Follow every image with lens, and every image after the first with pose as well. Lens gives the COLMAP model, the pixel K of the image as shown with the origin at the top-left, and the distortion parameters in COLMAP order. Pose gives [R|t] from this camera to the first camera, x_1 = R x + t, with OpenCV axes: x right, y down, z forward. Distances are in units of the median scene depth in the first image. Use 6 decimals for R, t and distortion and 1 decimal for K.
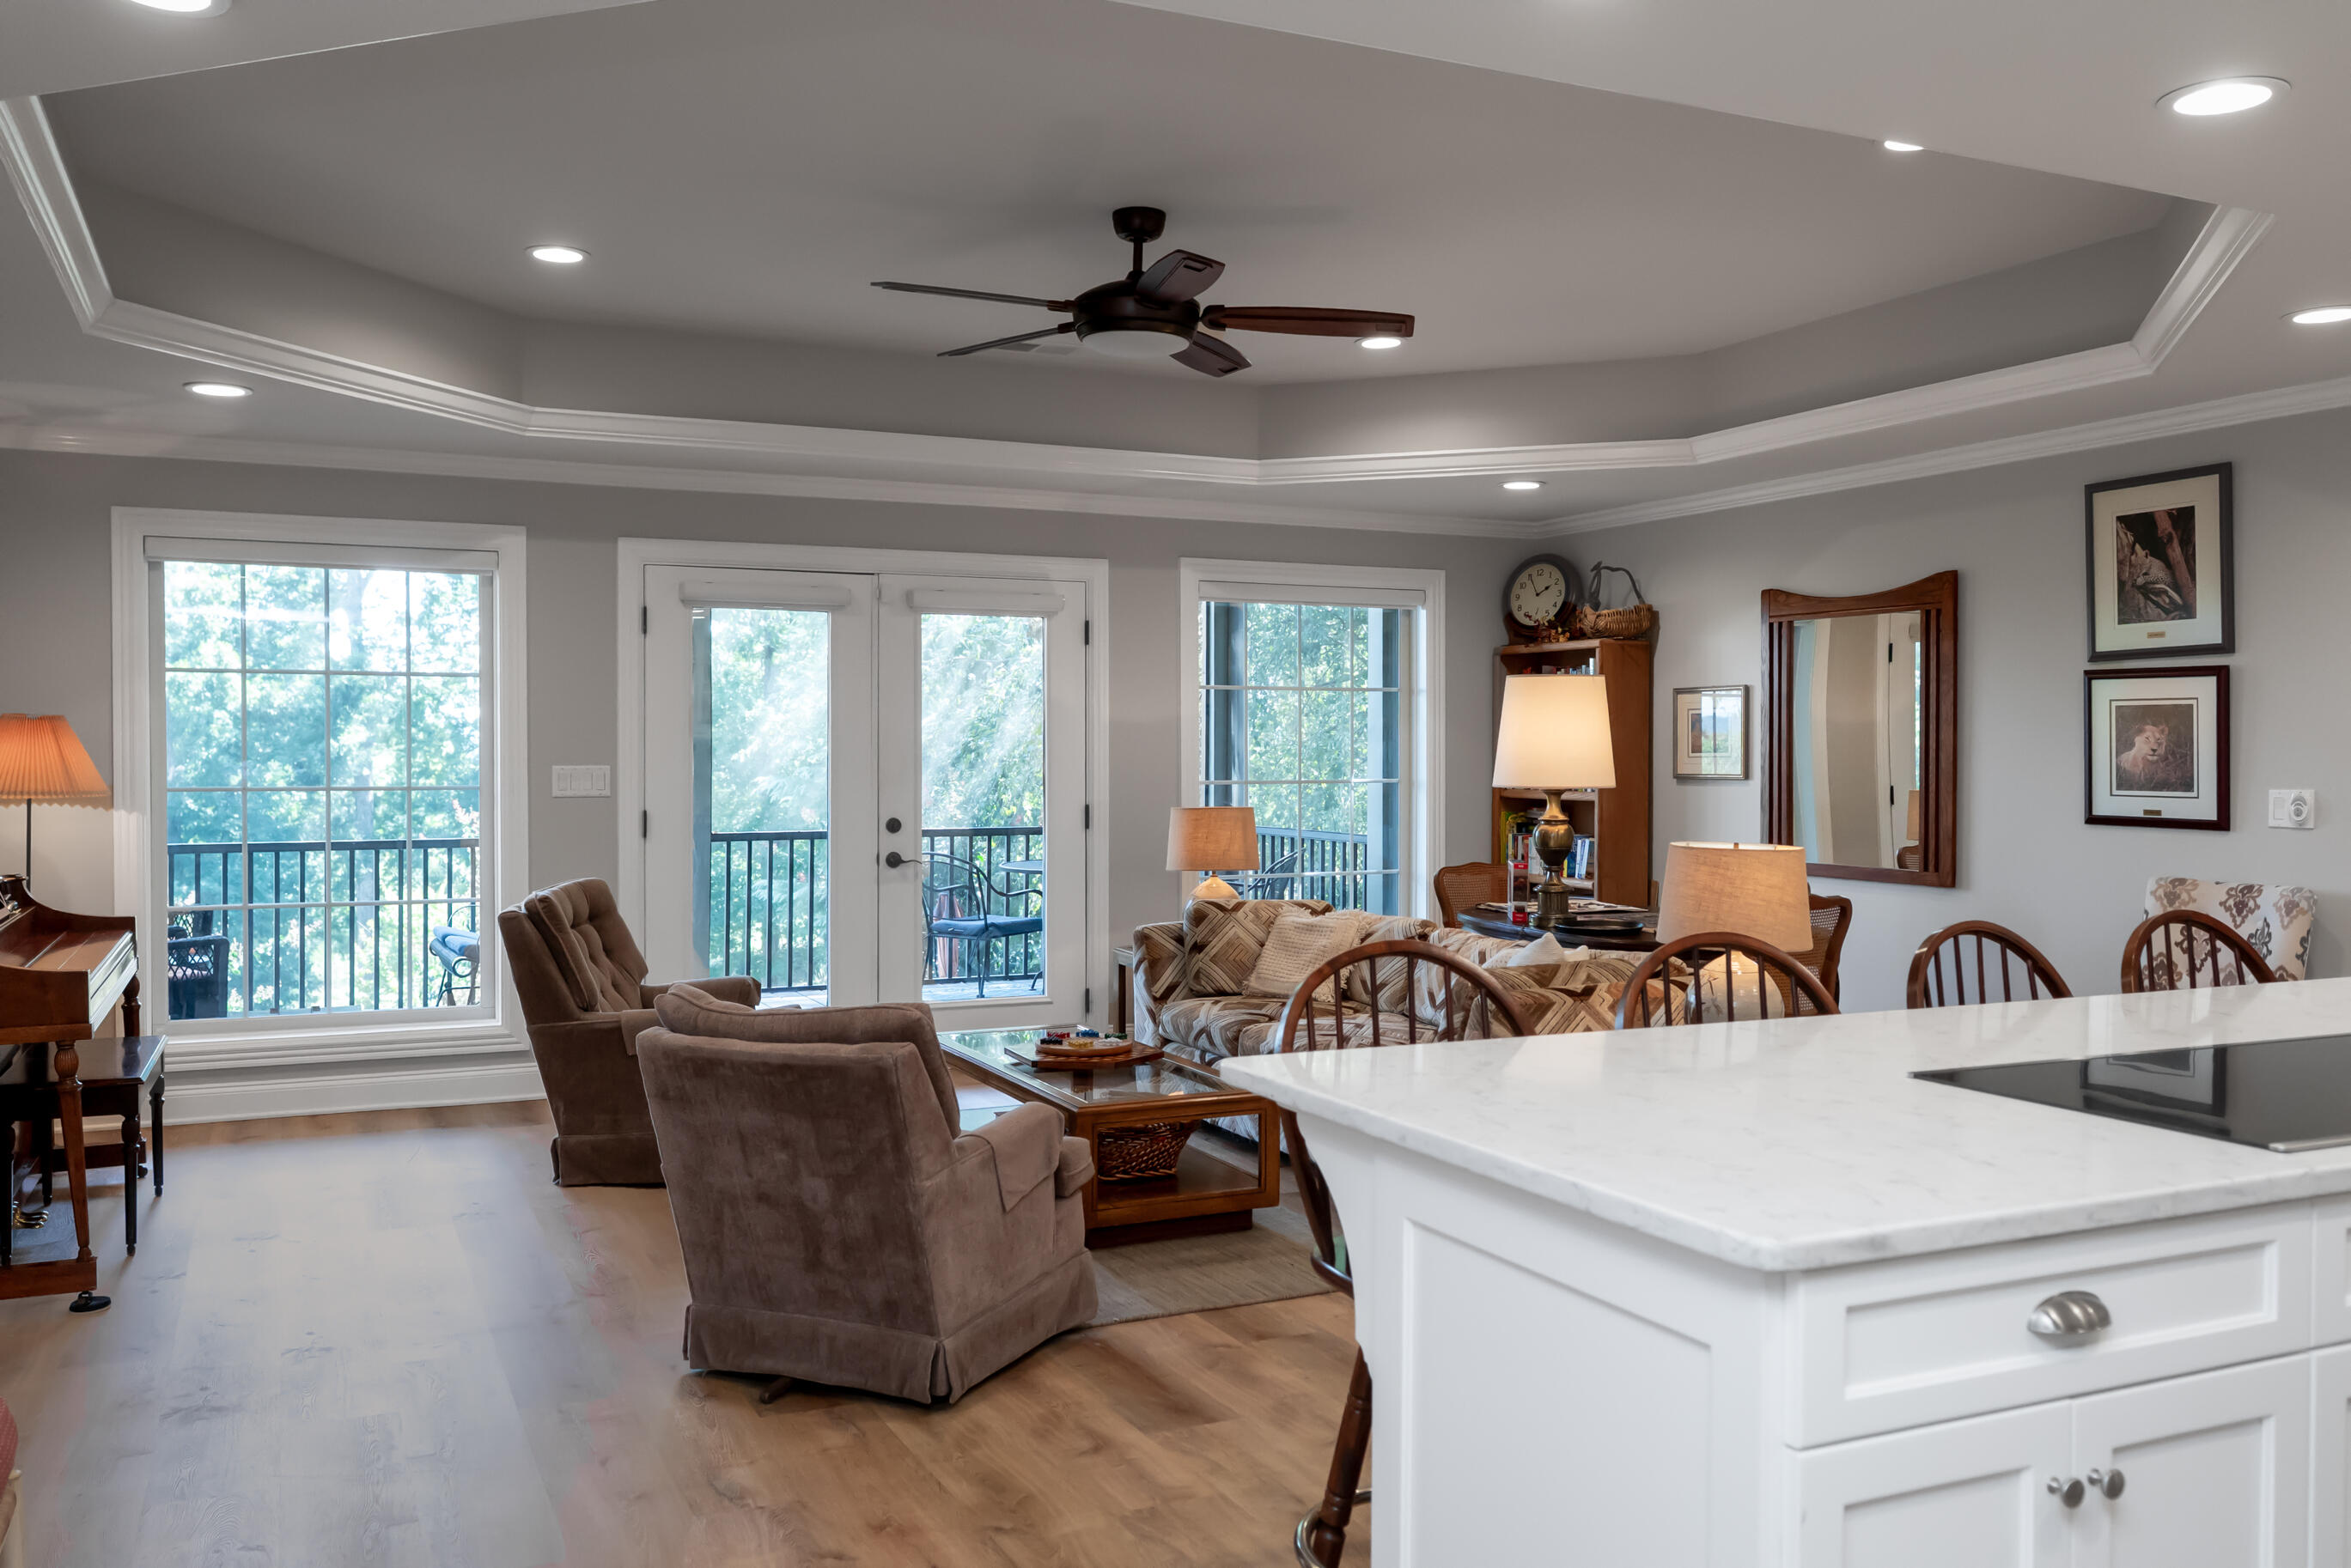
lens RADIAL K [[1887.7, 0, 1104.9], [0, 1887.7, 799.2], [0, 0, 1]] dist [-0.014227, 0.011166]
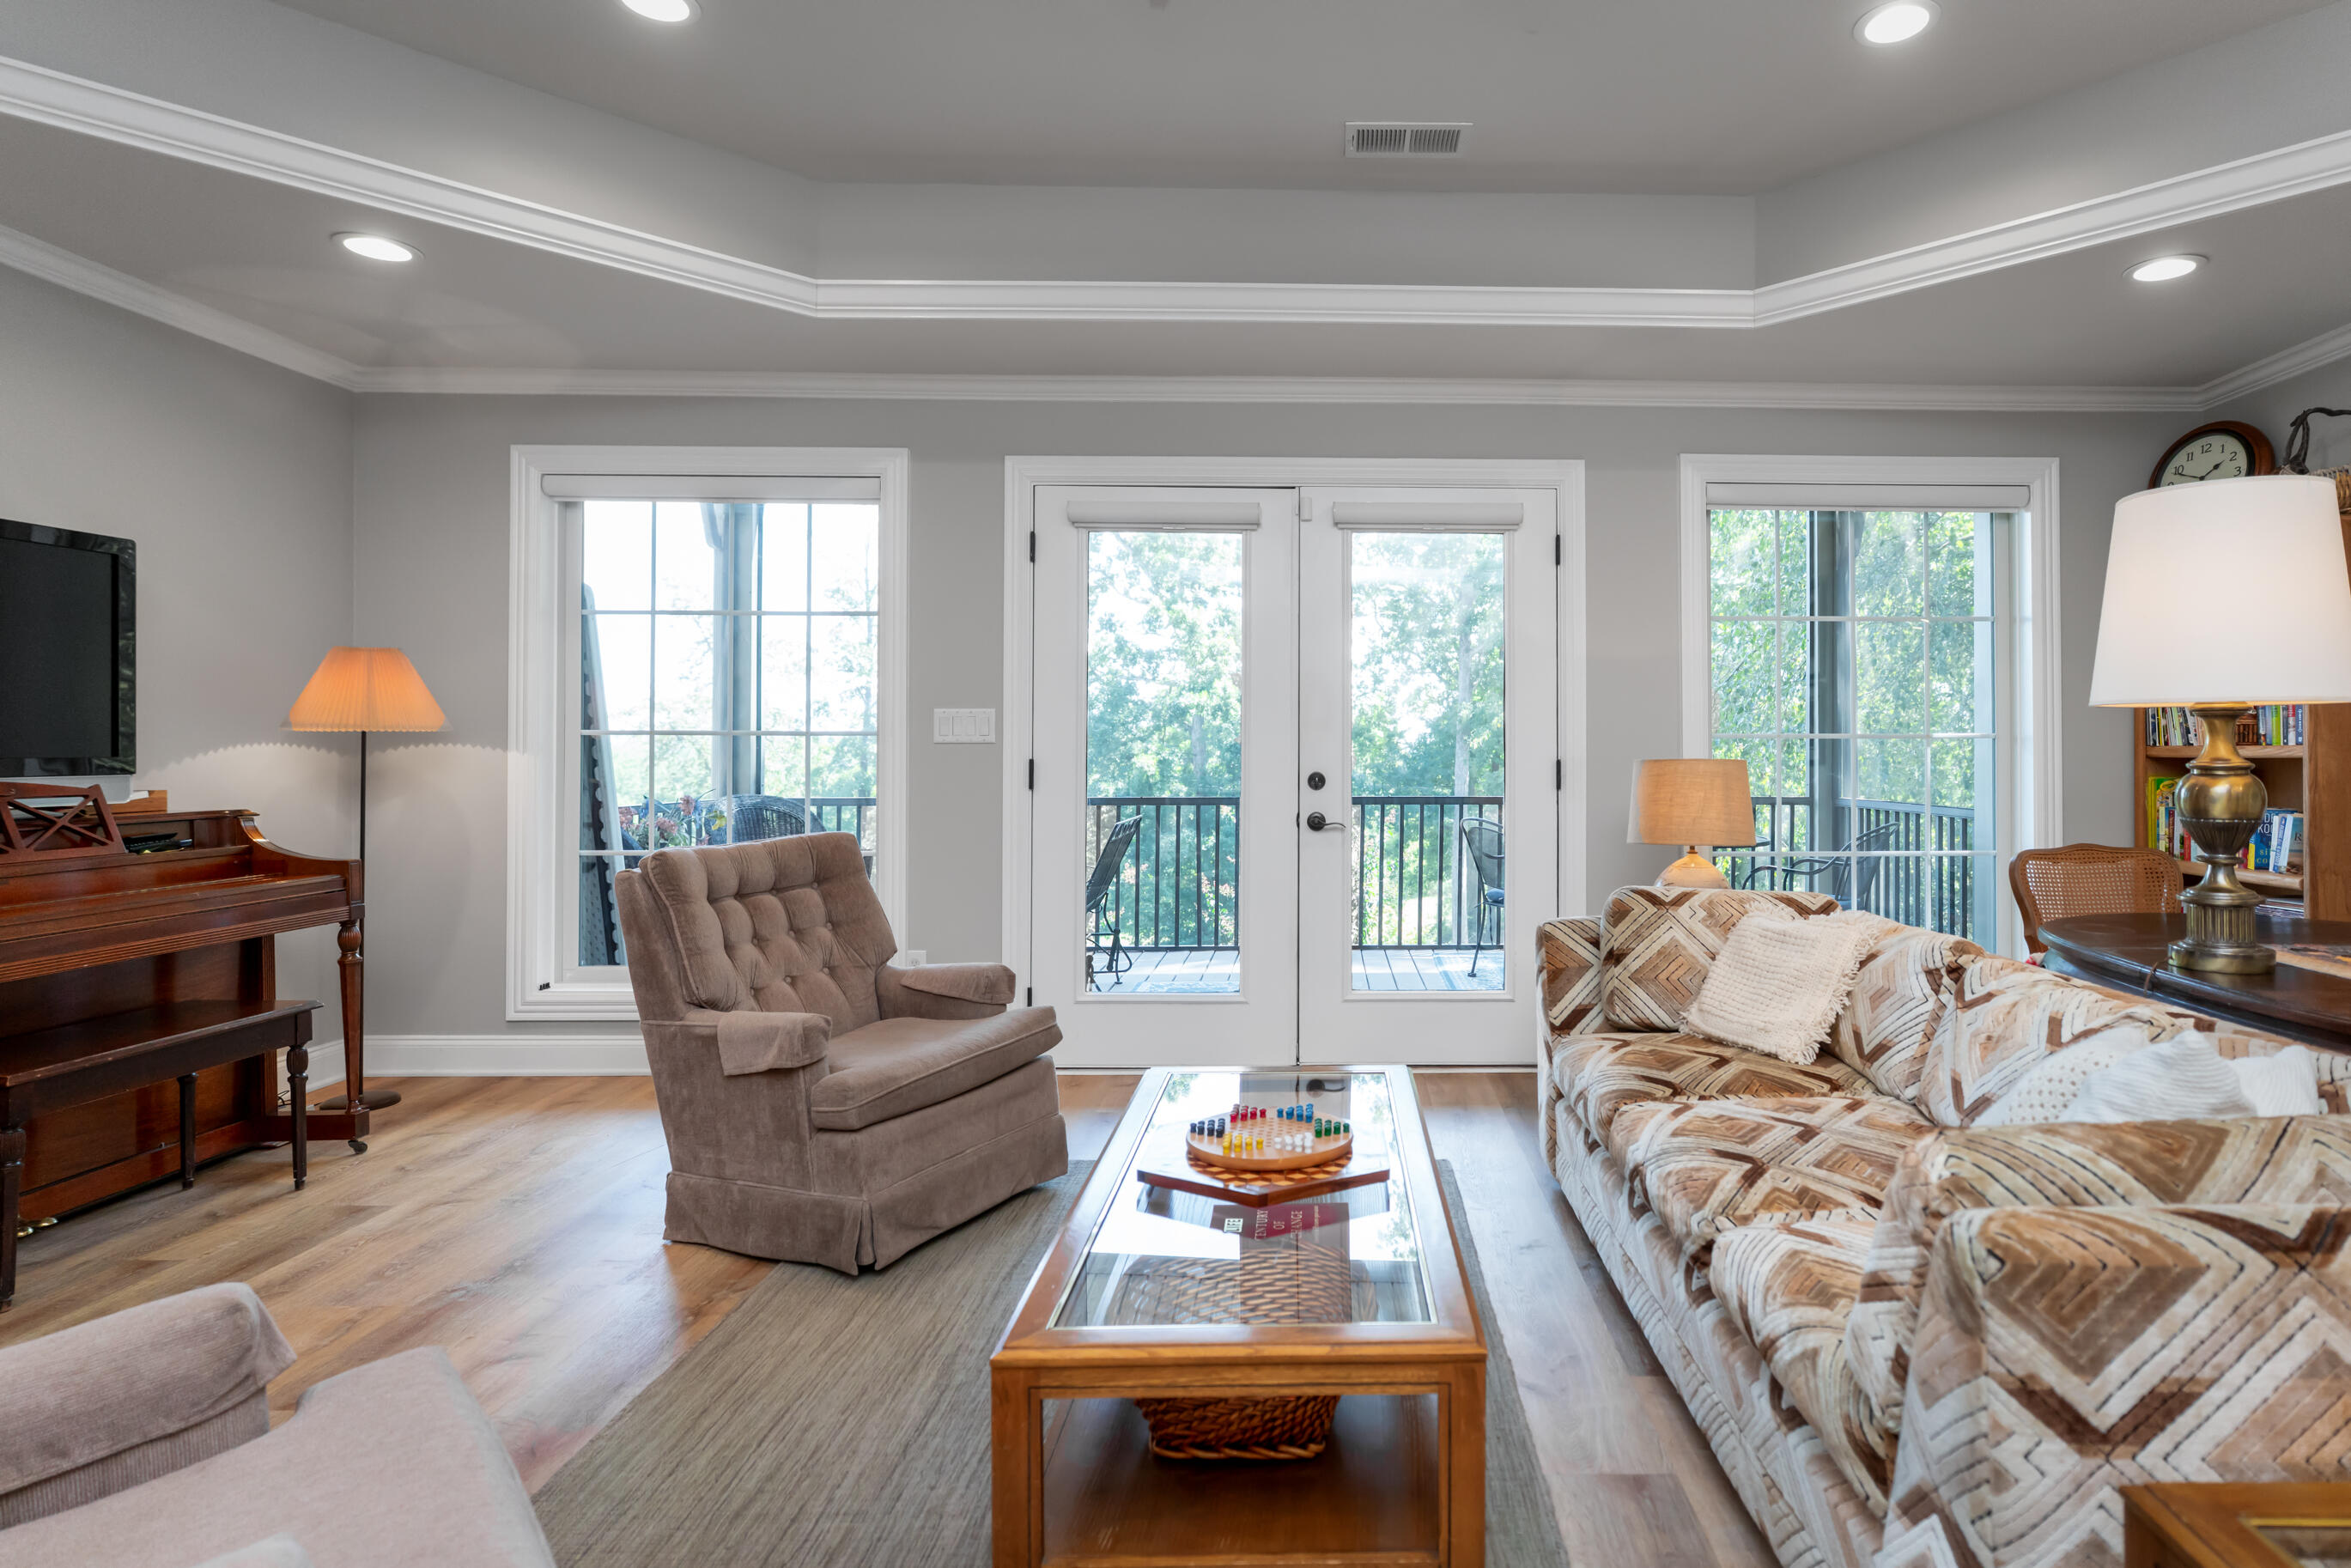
lens RADIAL K [[1233.3, 0, 1376.7], [0, 1233.3, 745.4], [0, 0, 1]] dist [-0.017731, 0.007472]
pose [[0.927081, -0.000916, -0.374861, 0.143705], [-0.012529, 0.999363, -0.033429, 0.018930], [0.374653, 0.035688, 0.926478, 0.579479]]
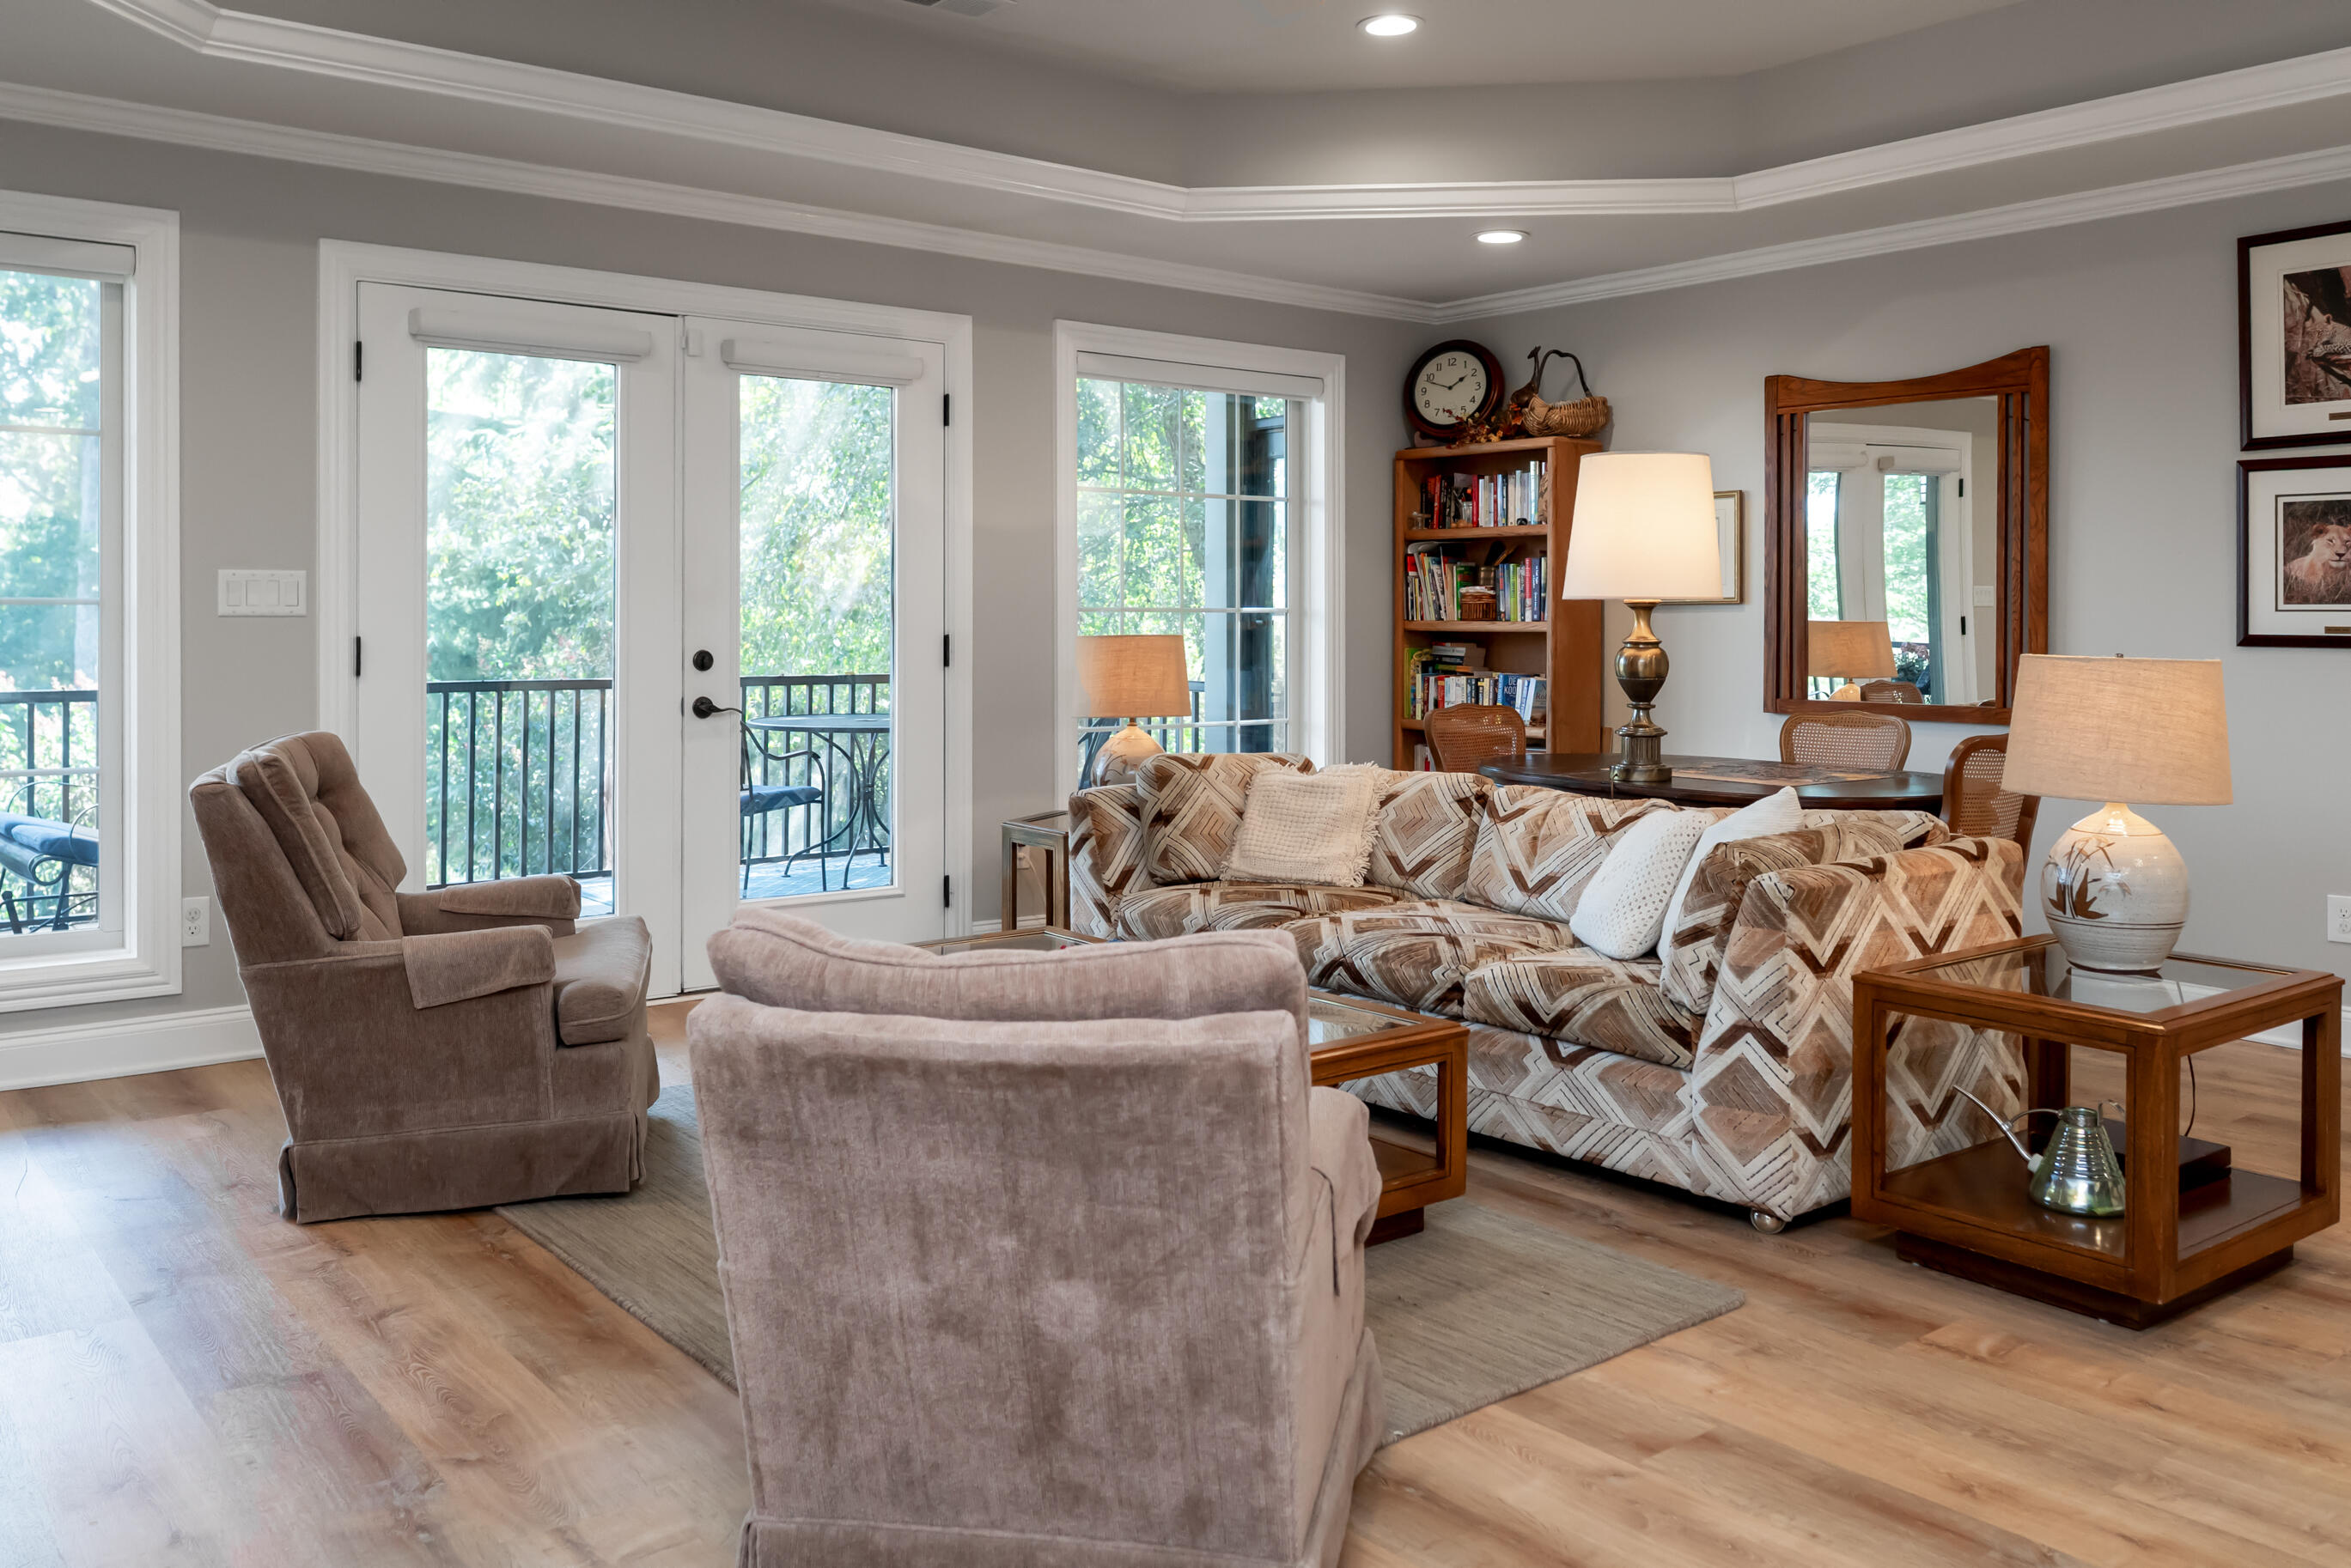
lens RADIAL K [[1887.7, 0, 1087.2], [0, 1887.7, 639.9], [0, 0, 1]] dist [-0.014227, 0.011166]
pose [[0.972812, 0.000109, 0.231596, -0.159496], [0.003594, 0.999872, -0.015566, 0.020828], [-0.231568, 0.015975, 0.972687, 0.296752]]
